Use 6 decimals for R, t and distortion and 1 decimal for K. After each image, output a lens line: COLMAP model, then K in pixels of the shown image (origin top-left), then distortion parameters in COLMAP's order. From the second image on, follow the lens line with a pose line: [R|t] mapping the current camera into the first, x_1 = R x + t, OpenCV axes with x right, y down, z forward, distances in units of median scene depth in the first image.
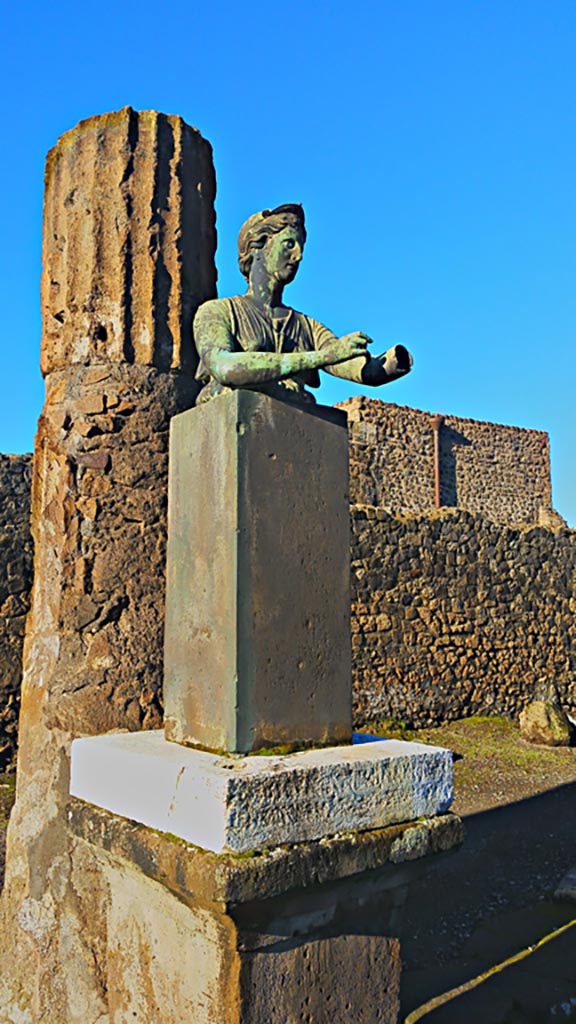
lens RADIAL K [[853.7, 0, 245.8], [0, 853.7, 511.9], [0, 0, 1]] dist [0.029862, -0.095191]
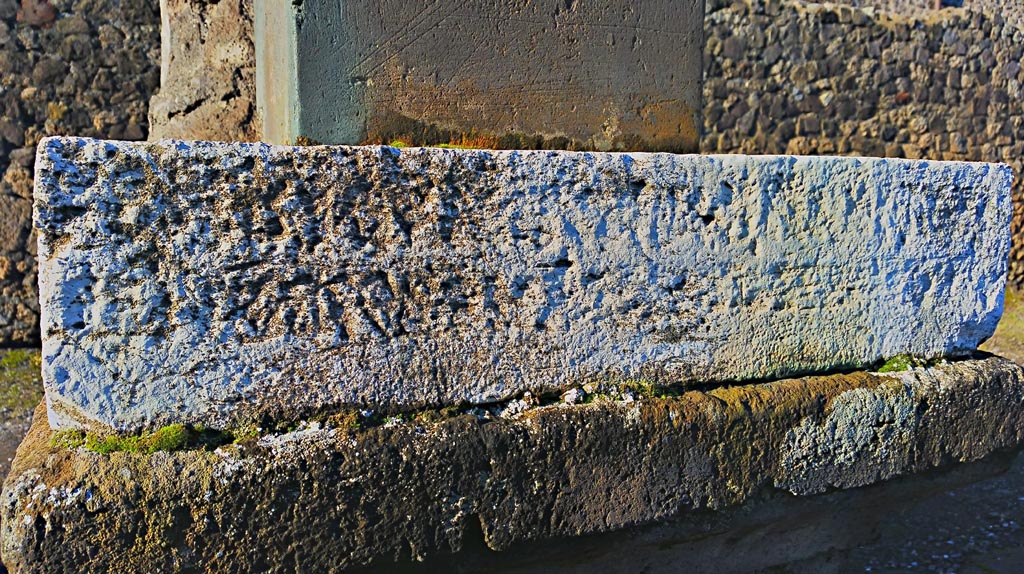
lens RADIAL K [[853.7, 0, 493.6], [0, 853.7, 268.5], [0, 0, 1]] dist [0.029862, -0.095191]
pose [[0.970093, 0.021358, -0.241792, 0.106961], [0.028377, 0.979313, 0.200354, 0.200488], [0.241069, -0.201223, 0.949418, 0.525139]]
